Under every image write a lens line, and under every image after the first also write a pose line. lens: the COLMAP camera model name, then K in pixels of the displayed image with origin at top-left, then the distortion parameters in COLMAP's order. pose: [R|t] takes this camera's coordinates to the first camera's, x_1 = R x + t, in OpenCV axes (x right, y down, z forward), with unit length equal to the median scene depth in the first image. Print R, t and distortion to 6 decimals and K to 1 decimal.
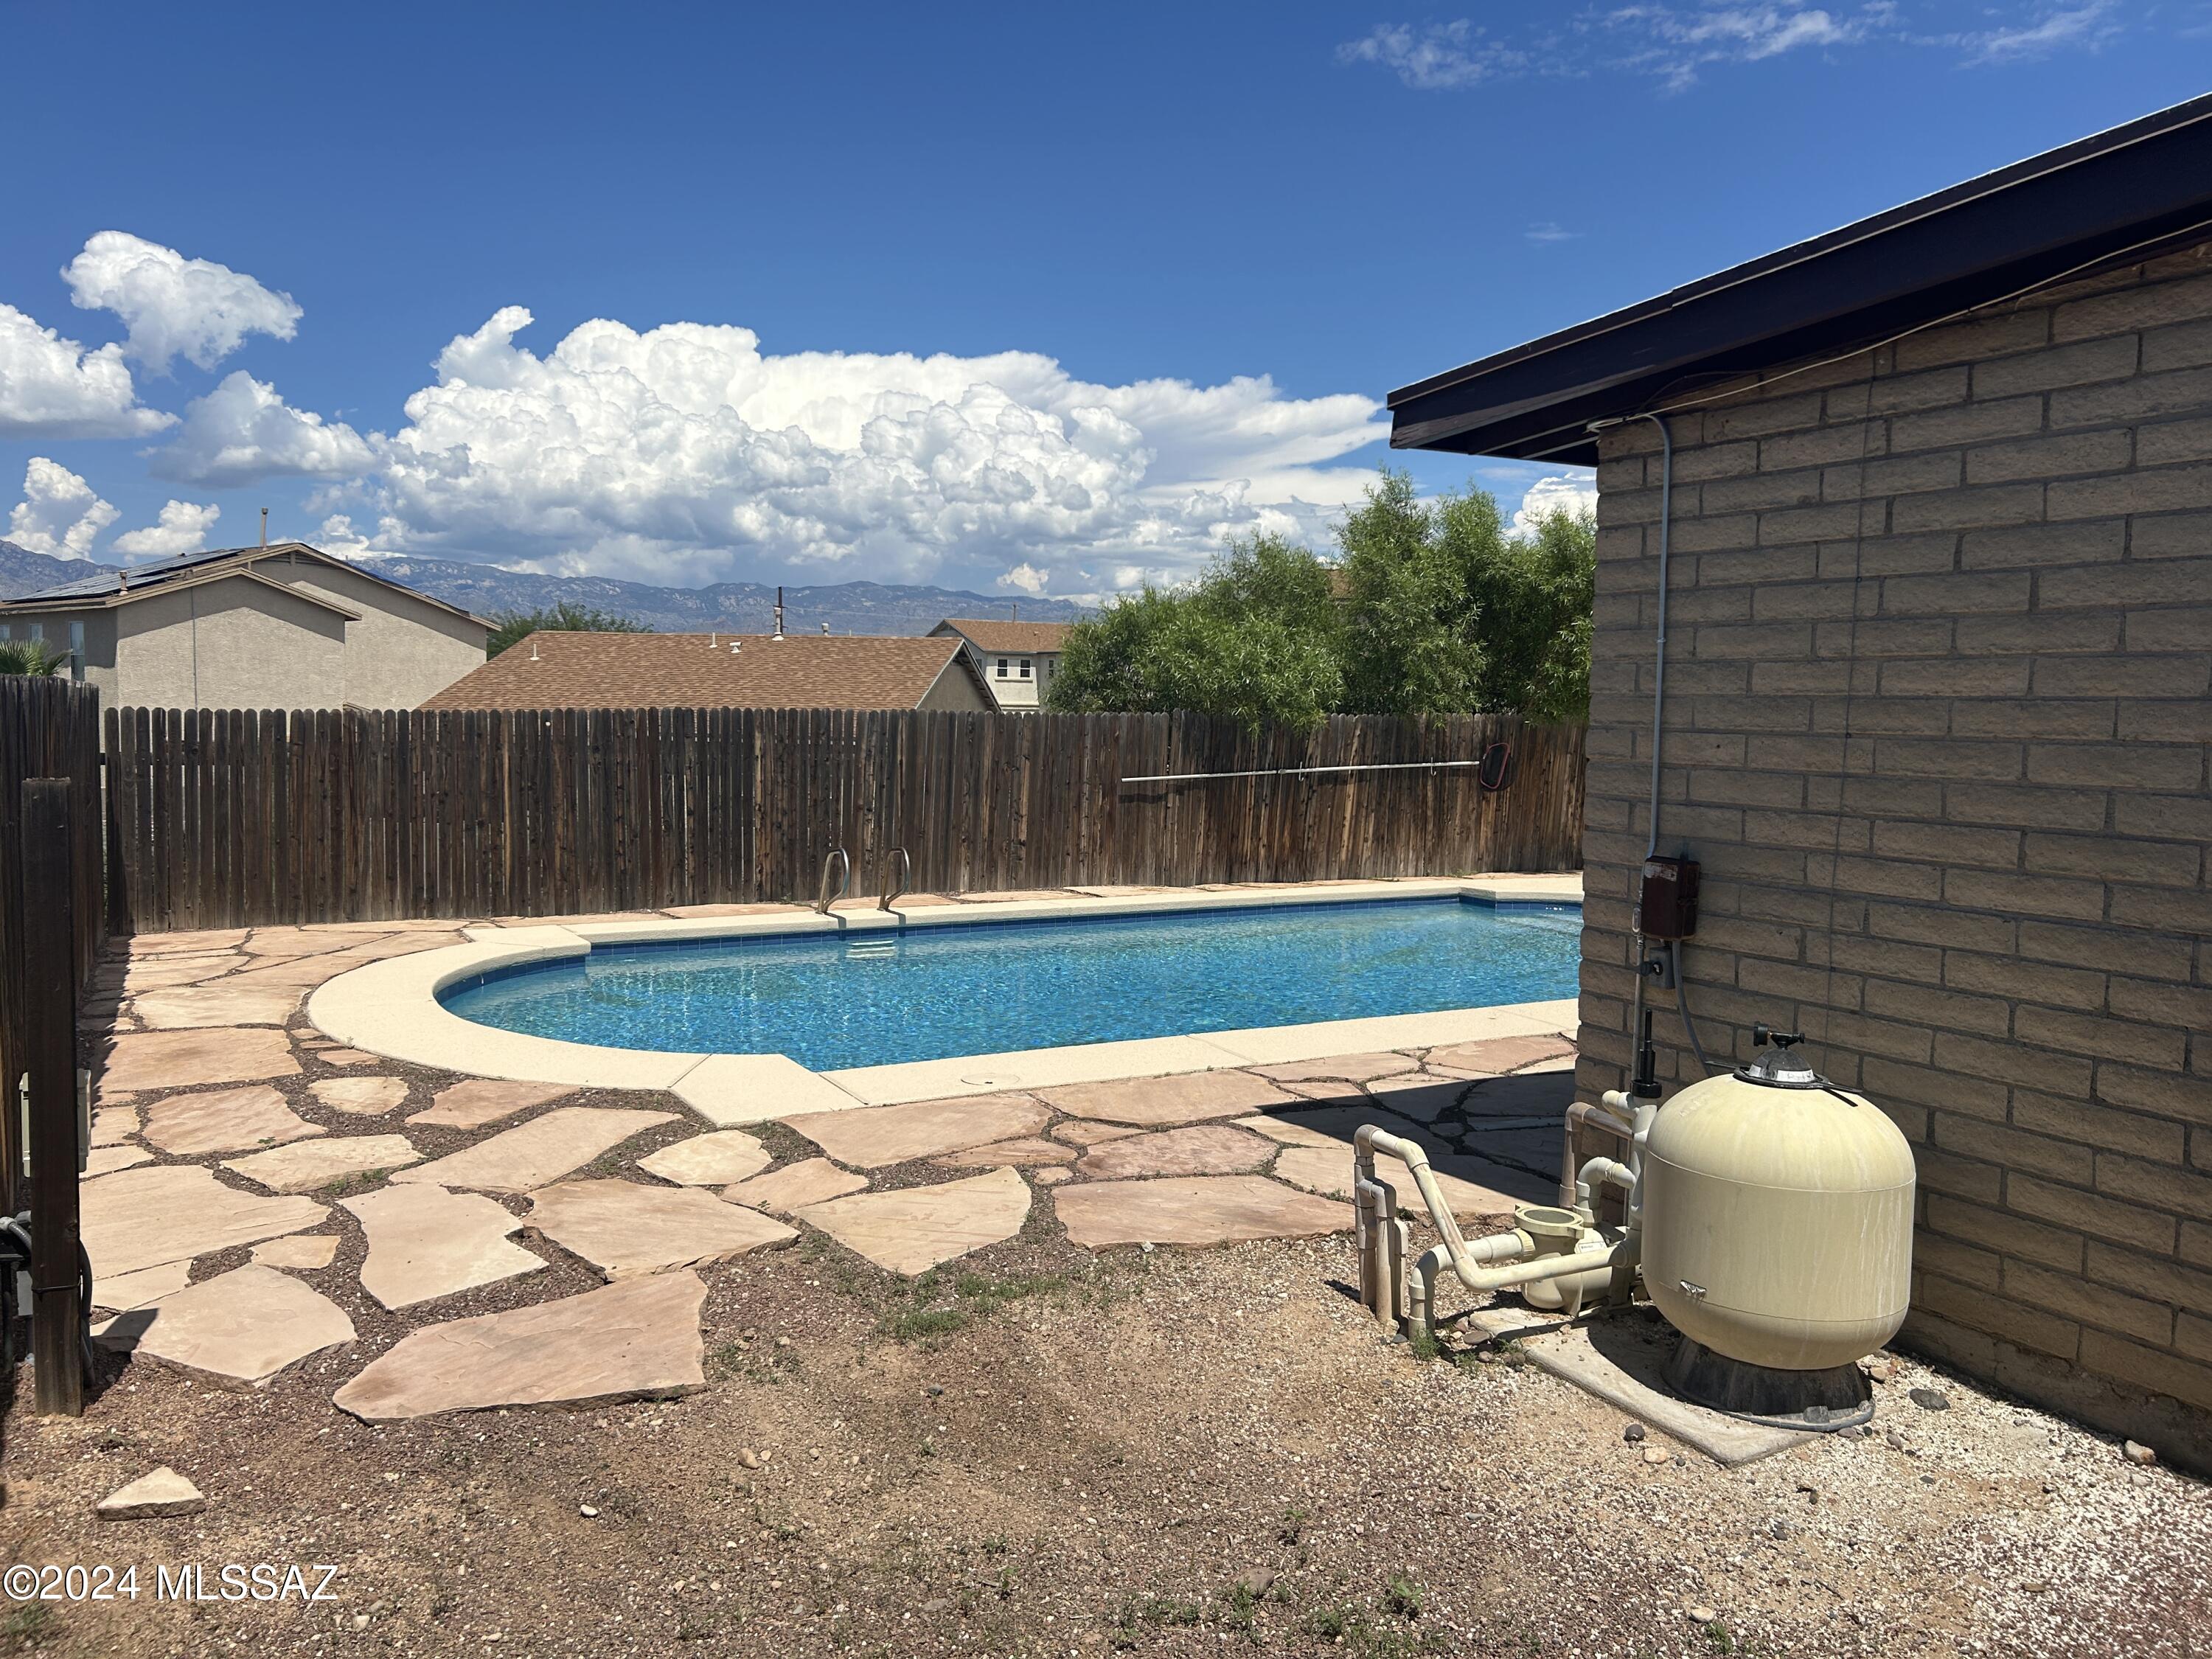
lens RADIAL K [[1672.8, 0, 1094.5], [0, 1672.8, 807.0], [0, 0, 1]] dist [0.055637, -0.065517]
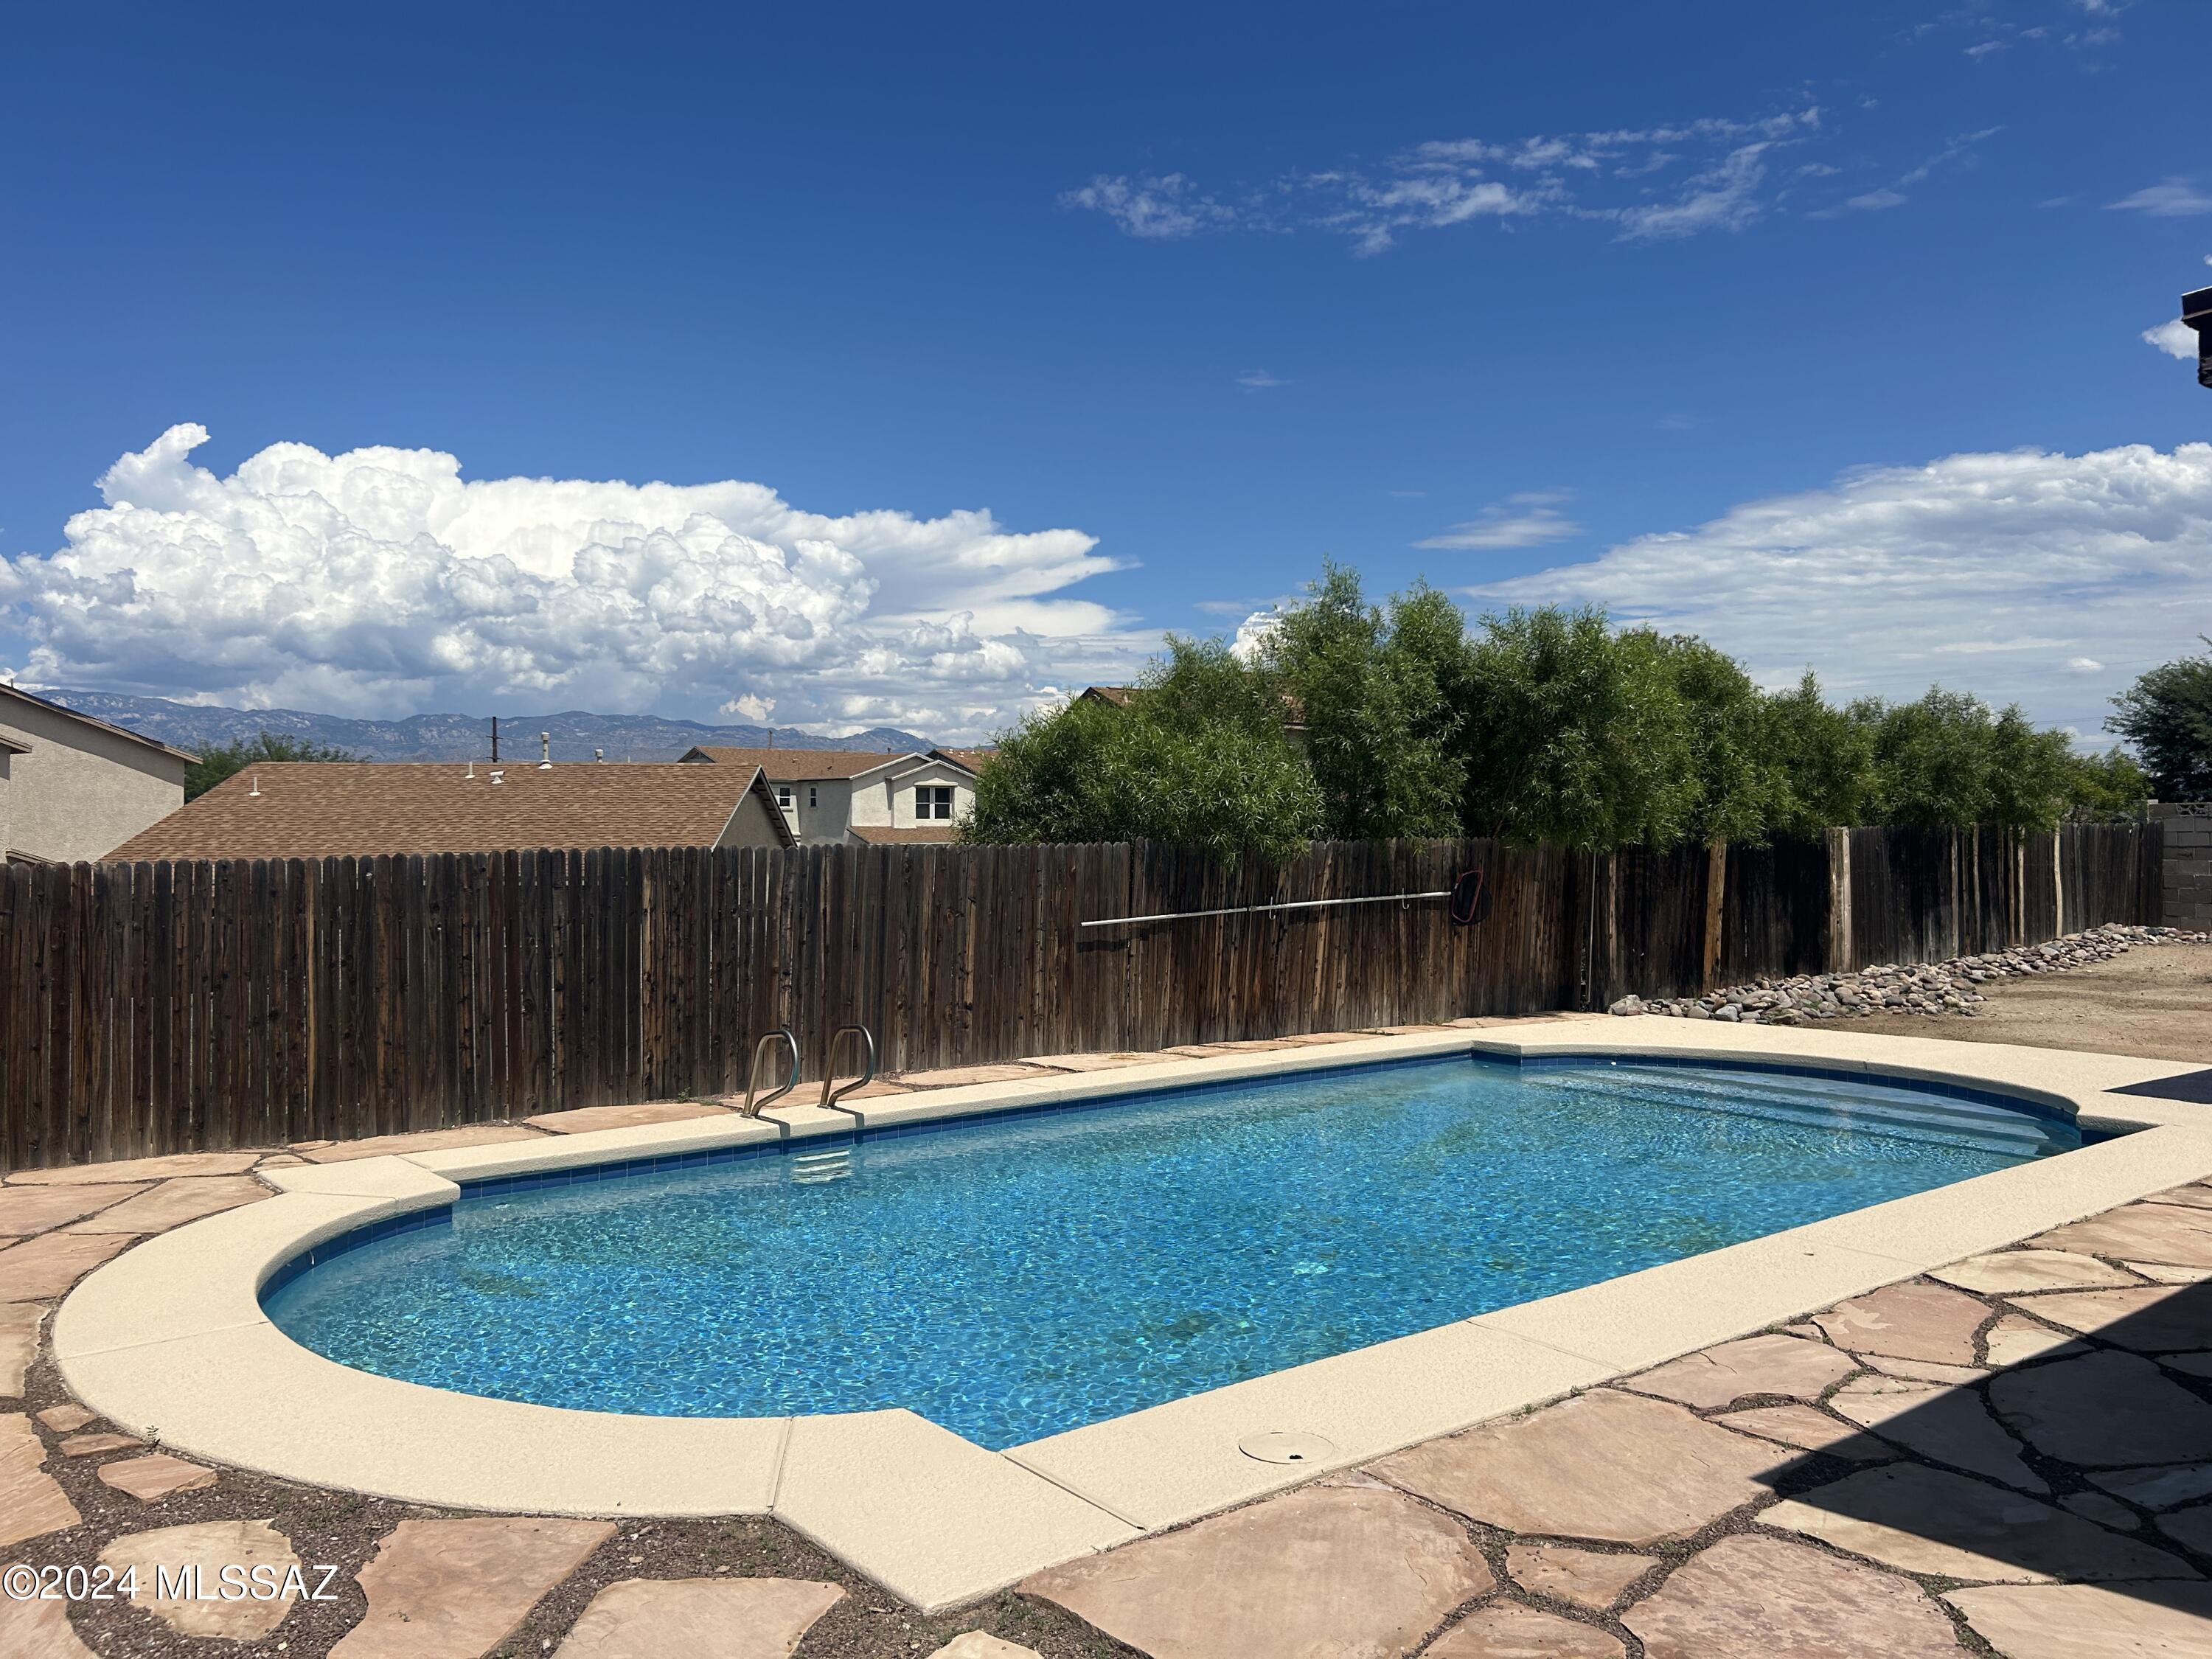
lens RADIAL K [[1672.8, 0, 1110.4], [0, 1672.8, 841.7], [0, 0, 1]] dist [0.055637, -0.065517]
pose [[0.985891, -0.018708, 0.166342, -0.108848], [0.027878, 0.998207, -0.052969, -0.013529], [-0.165052, 0.056859, 0.984644, 0.186733]]
